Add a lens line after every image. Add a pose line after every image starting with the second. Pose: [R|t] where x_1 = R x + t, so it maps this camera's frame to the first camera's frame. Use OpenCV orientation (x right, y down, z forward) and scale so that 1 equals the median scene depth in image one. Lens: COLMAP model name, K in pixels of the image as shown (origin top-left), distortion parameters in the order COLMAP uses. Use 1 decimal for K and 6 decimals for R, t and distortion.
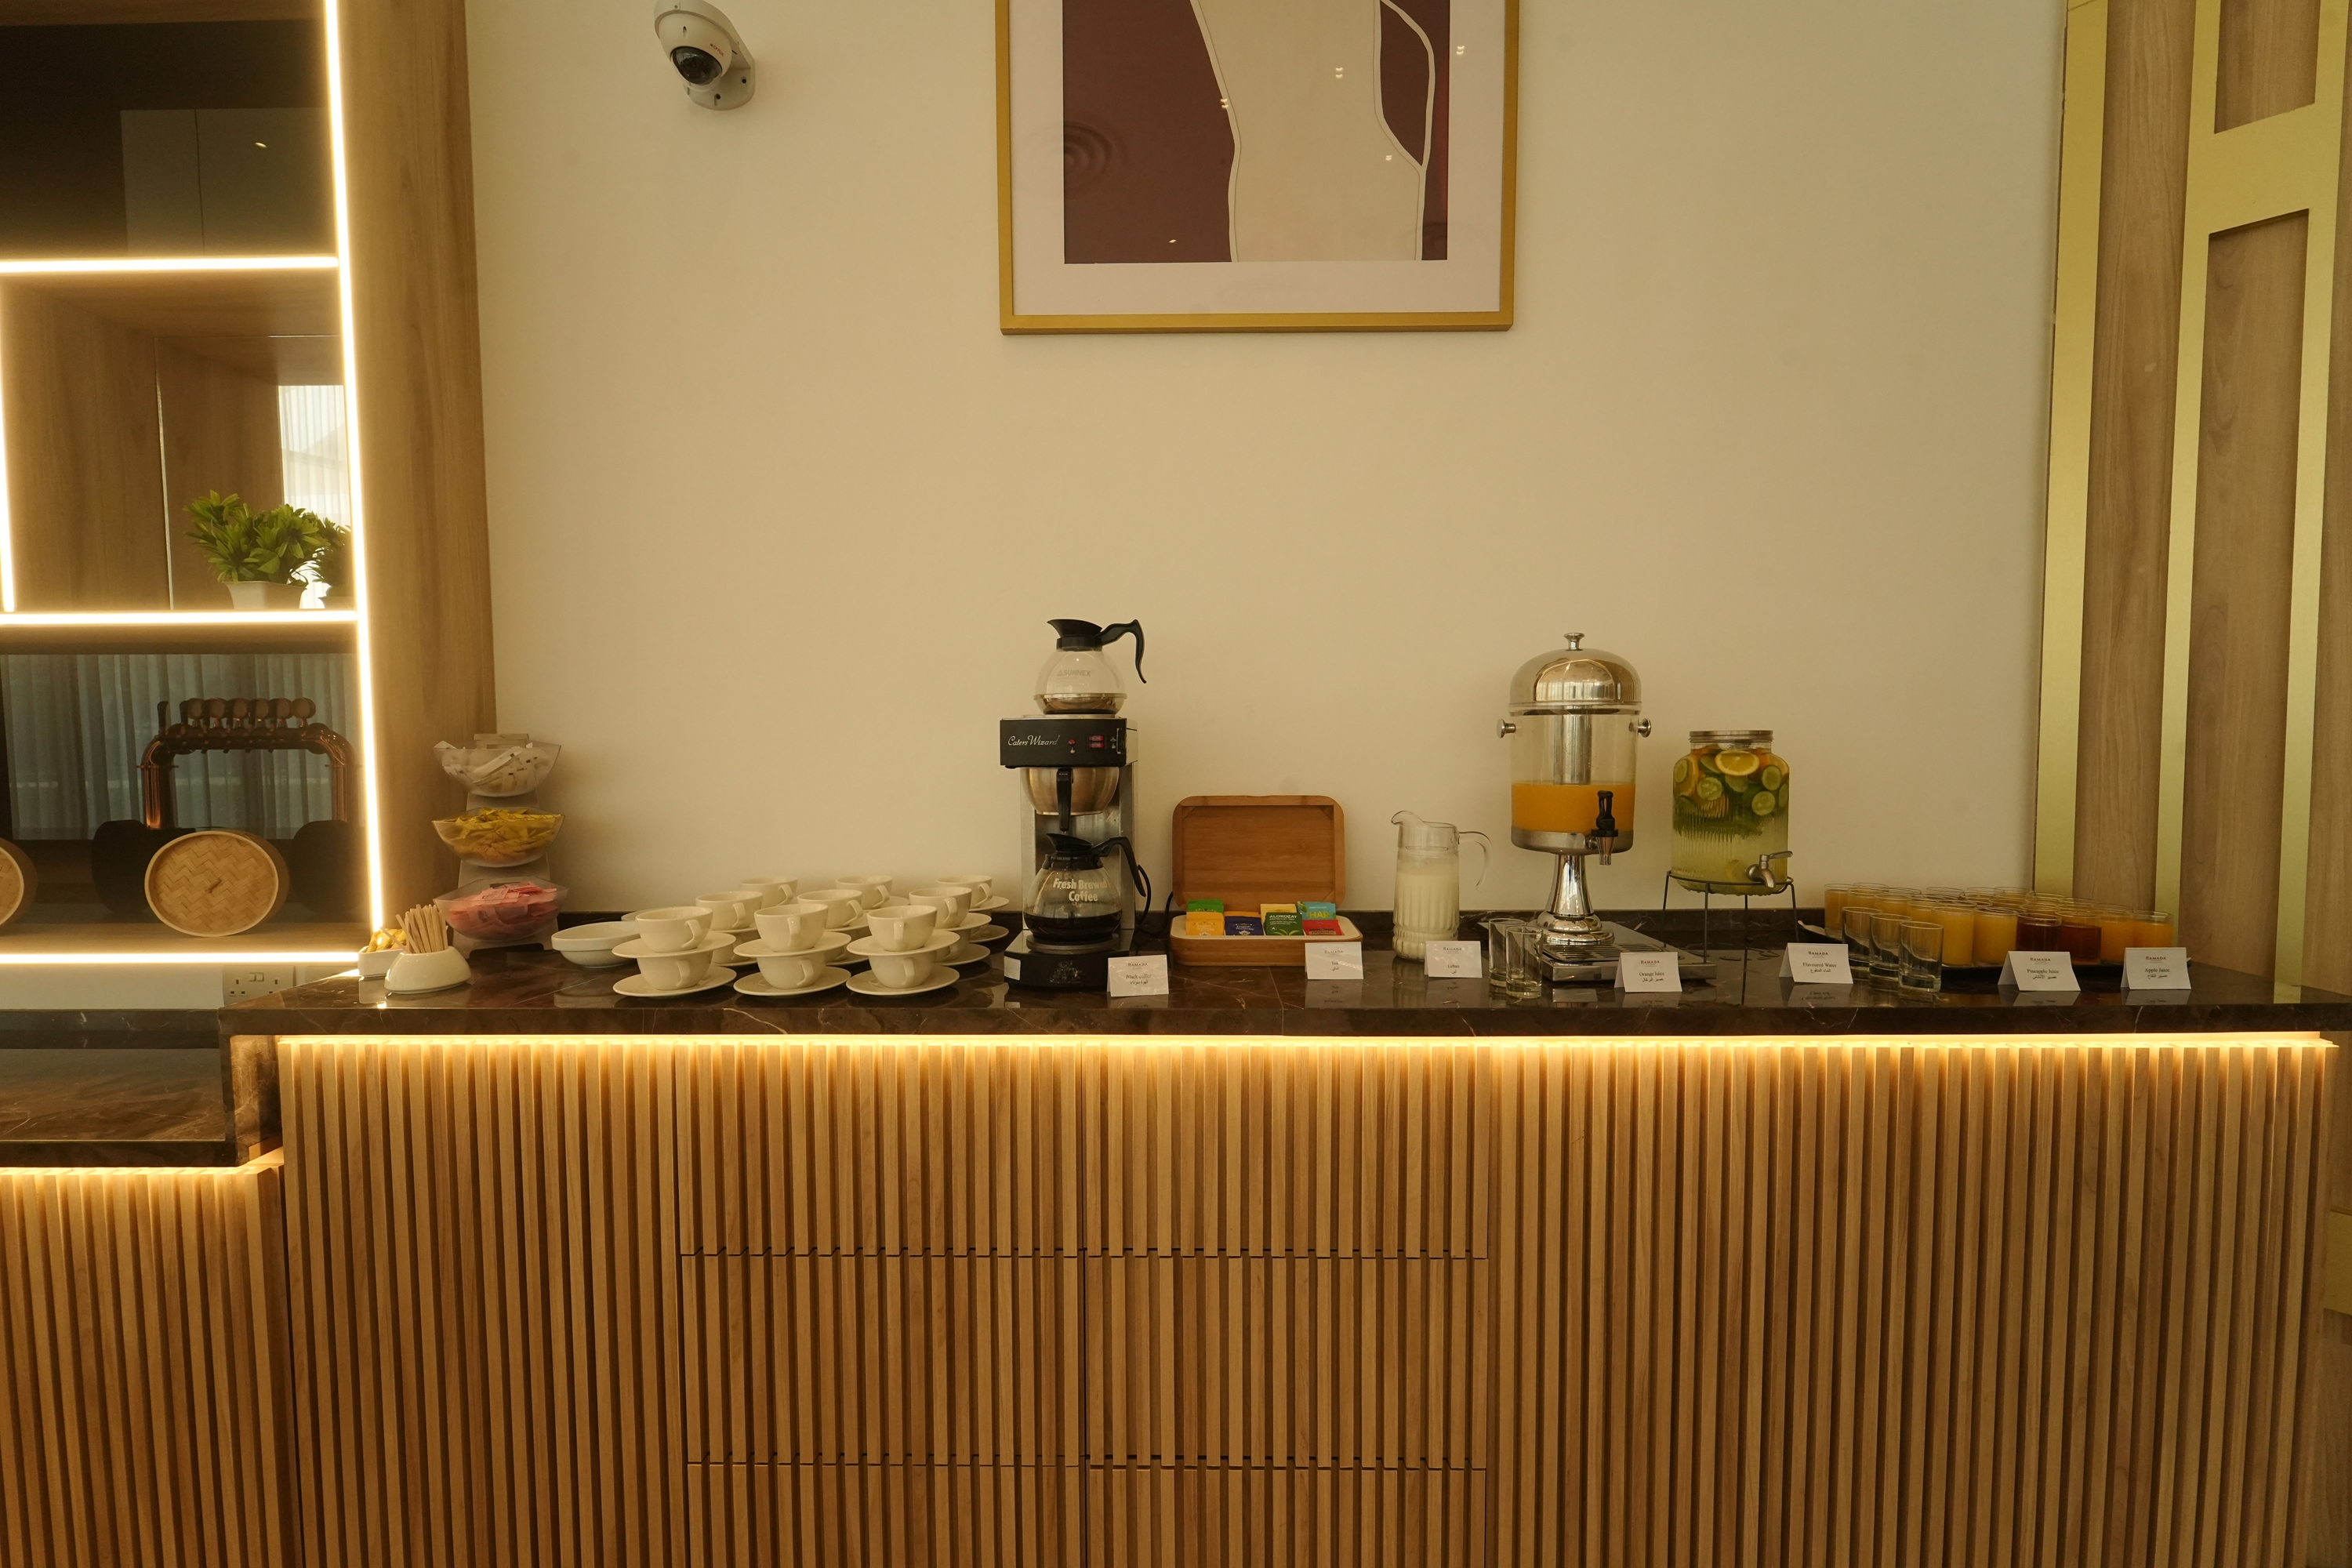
lens RADIAL K [[941.2, 0, 1170.0], [0, 941.2, 789.3], [0, 0, 1]] dist [0.000636, 0.000231]
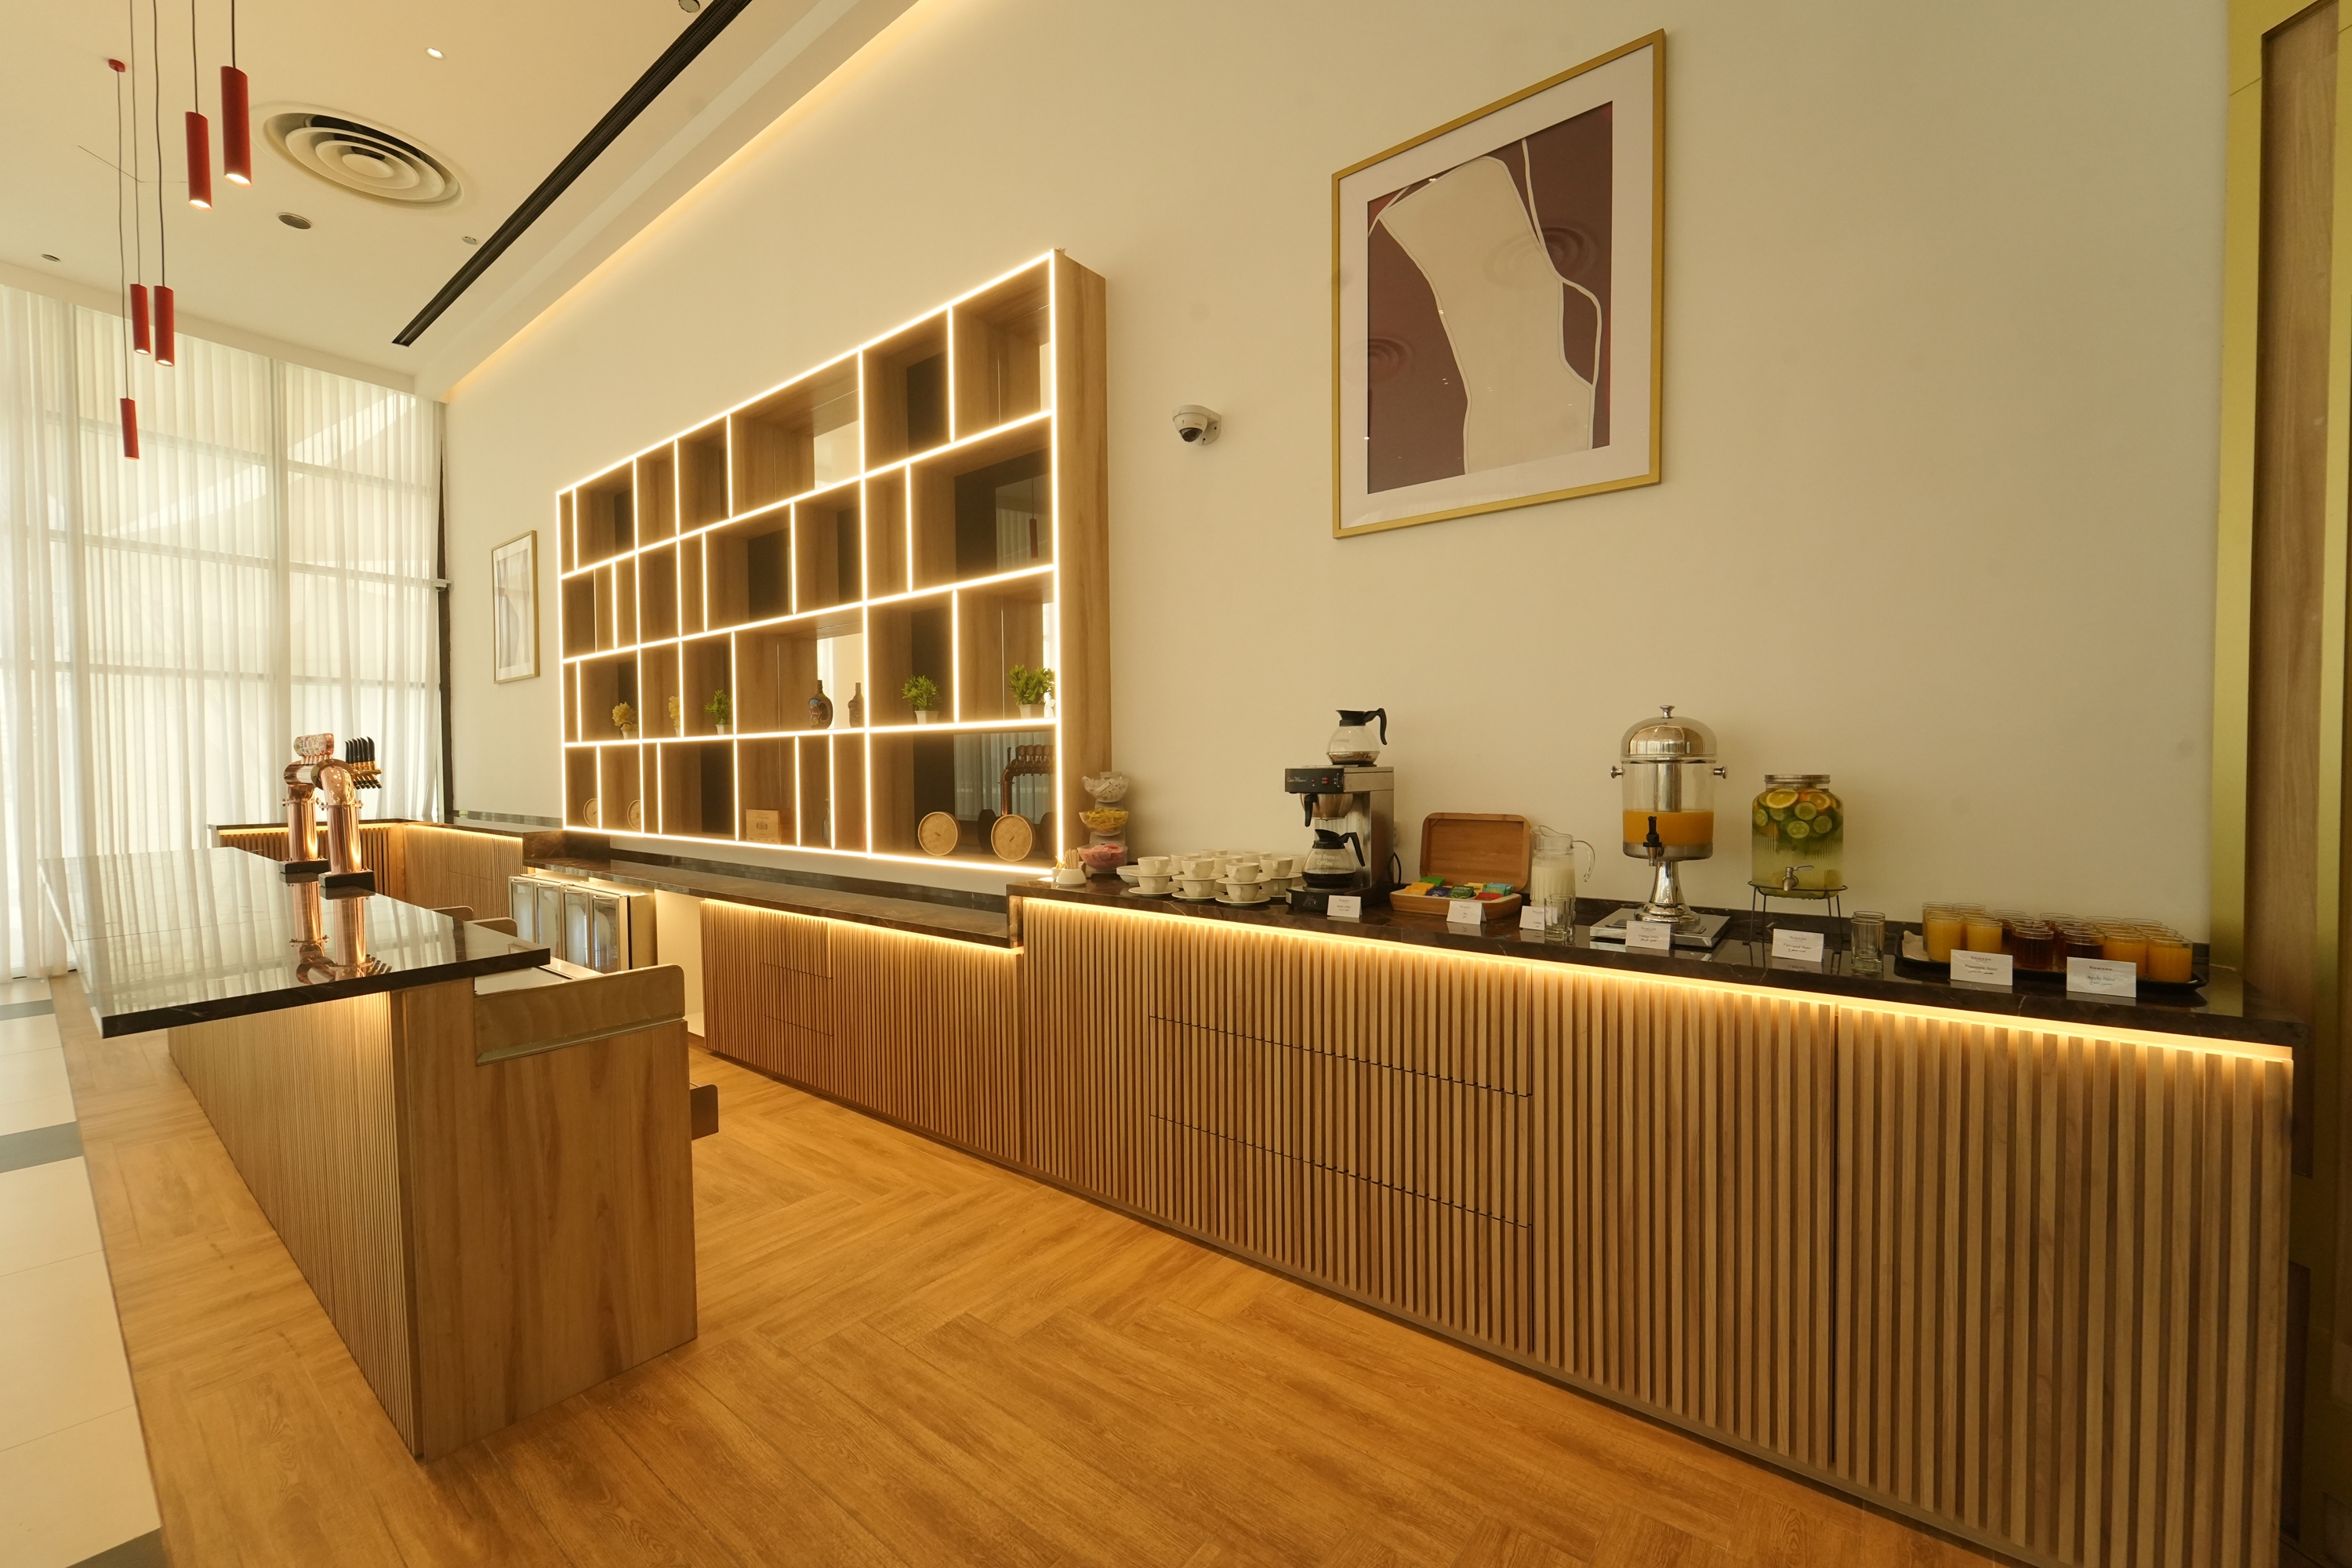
lens RADIAL K [[941.2, 0, 1170.0], [0, 941.2, 789.3], [0, 0, 1]] dist [0.000636, 0.000231]
pose [[0.787835, 0.015578, -0.615689, 0.797831], [-0.027073, 0.999590, -0.009351, -0.006341], [0.615291, 0.024035, 0.787934, -0.650411]]
